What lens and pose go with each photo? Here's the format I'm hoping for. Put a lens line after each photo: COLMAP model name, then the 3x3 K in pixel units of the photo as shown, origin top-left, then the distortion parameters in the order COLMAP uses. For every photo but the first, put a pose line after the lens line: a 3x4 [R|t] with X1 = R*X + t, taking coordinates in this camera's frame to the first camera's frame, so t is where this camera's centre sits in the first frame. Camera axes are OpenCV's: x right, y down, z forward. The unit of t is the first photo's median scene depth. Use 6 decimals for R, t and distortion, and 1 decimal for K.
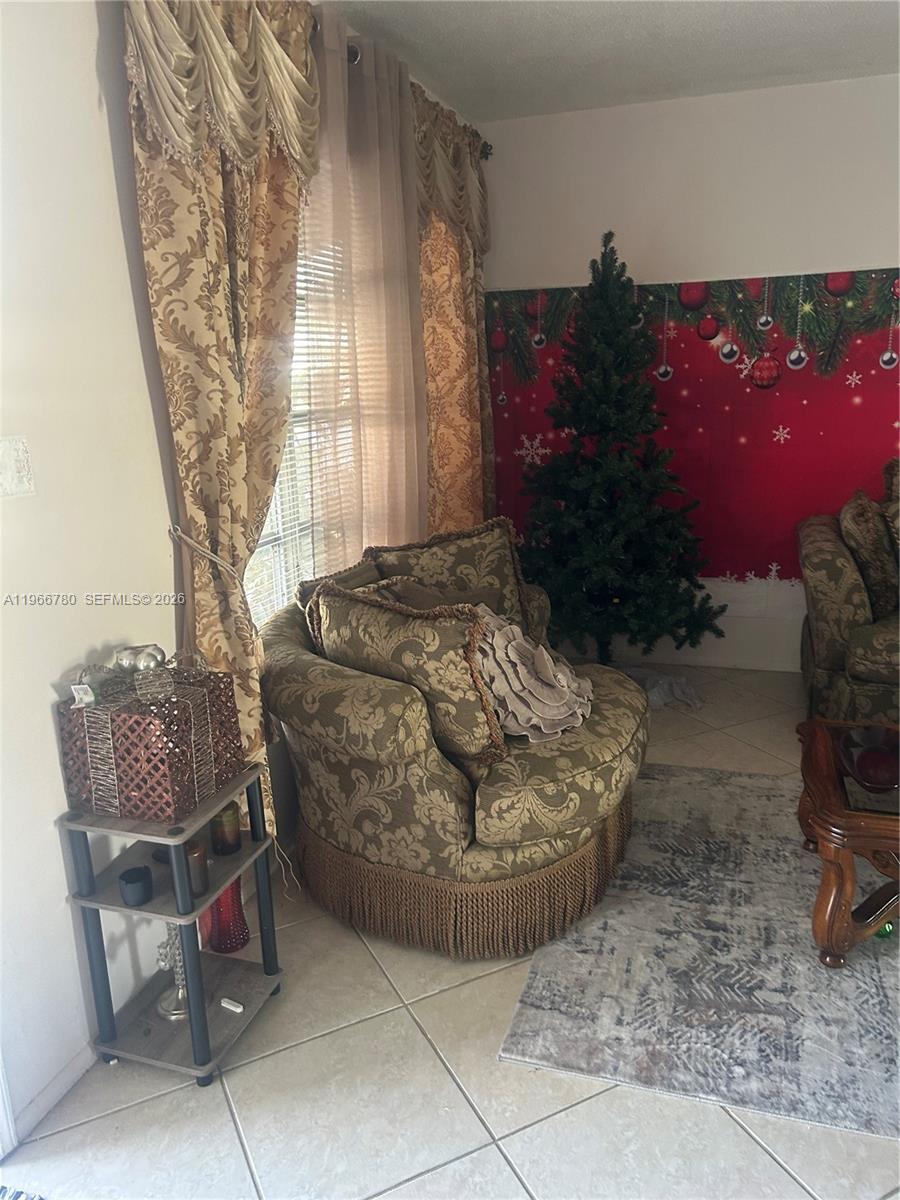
lens RADIAL K [[910.8, 0, 448.7], [0, 910.8, 593.6], [0, 0, 1]] dist [0.037731, -0.057897]
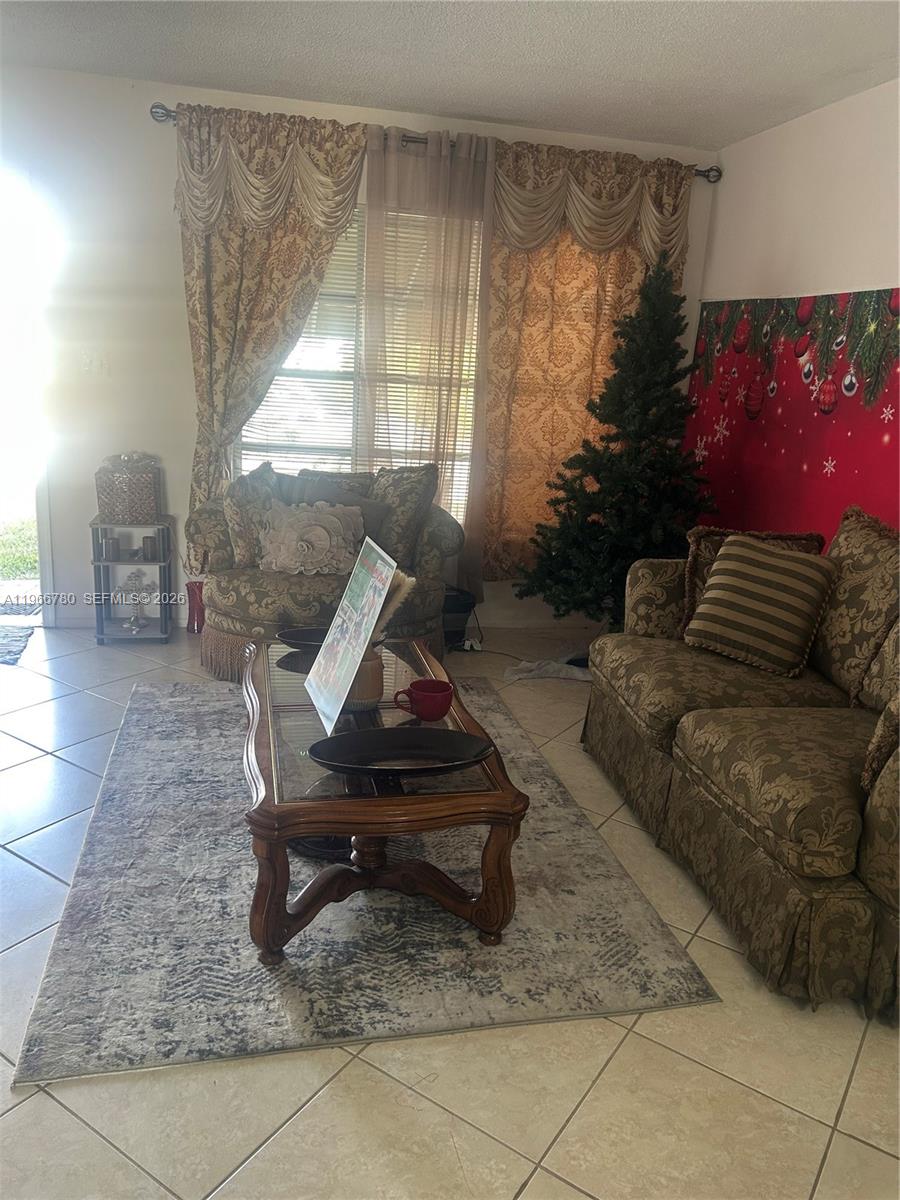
lens RADIAL K [[910.8, 0, 449.2], [0, 910.8, 606.4], [0, 0, 1]] dist [0.037731, -0.057897]
pose [[0.497987, 0.293766, -0.815911, 0.963103], [-0.286320, 0.943809, 0.165061, -0.085938], [0.818554, 0.151413, 0.554116, 0.212973]]
